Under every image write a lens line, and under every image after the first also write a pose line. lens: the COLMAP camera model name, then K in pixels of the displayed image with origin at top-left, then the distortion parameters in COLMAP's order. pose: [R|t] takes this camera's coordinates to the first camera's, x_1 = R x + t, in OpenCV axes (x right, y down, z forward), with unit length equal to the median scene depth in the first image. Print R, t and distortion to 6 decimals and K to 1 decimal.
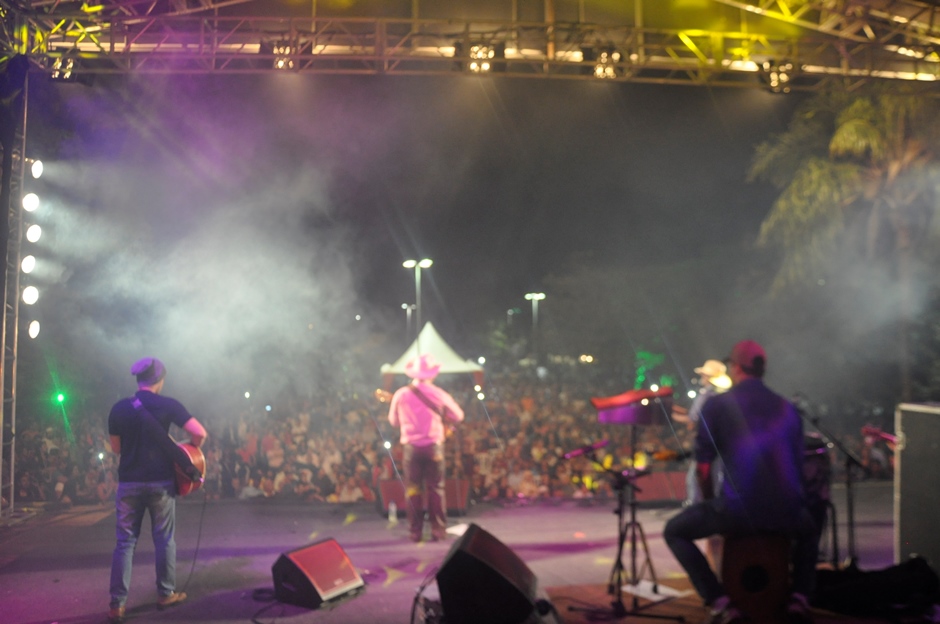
lens RADIAL K [[733.7, 0, 470.1], [0, 733.7, 312.3], [0, 0, 1]] dist [-0.150061, 0.102678]
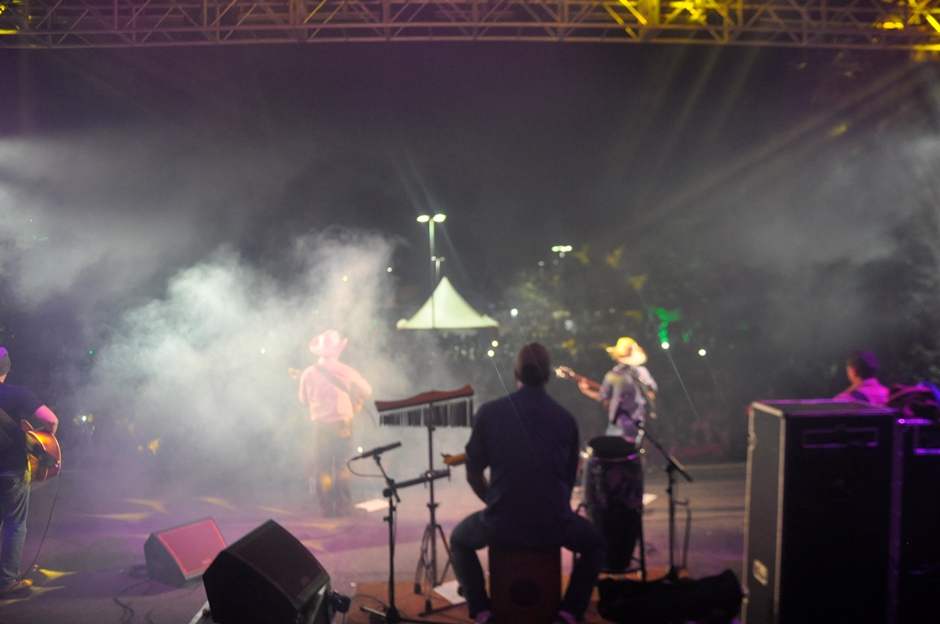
lens RADIAL K [[739.4, 0, 470.1], [0, 739.4, 321.1], [0, 0, 1]] dist [-0.146578, 0.110488]
pose [[0.998146, -0.001015, -0.060856, 0.156363], [0.005919, 0.996739, 0.080470, -0.030559], [0.060576, -0.080681, 0.994898, 0.012935]]
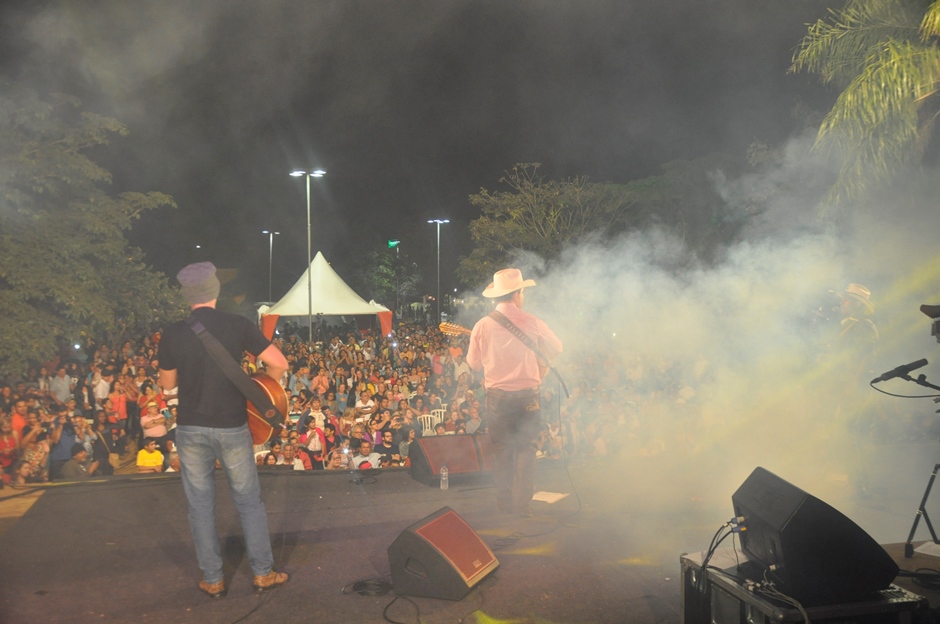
lens RADIAL K [[924.4, 0, 469.1], [0, 924.4, 312.4], [0, 0, 1]] dist [0.000580, 0.125540]
pose [[0.988000, 0.001126, 0.154447, -0.205138], [-0.012372, 0.997337, 0.071872, 0.025973], [-0.153955, -0.072920, 0.985383, 0.037349]]
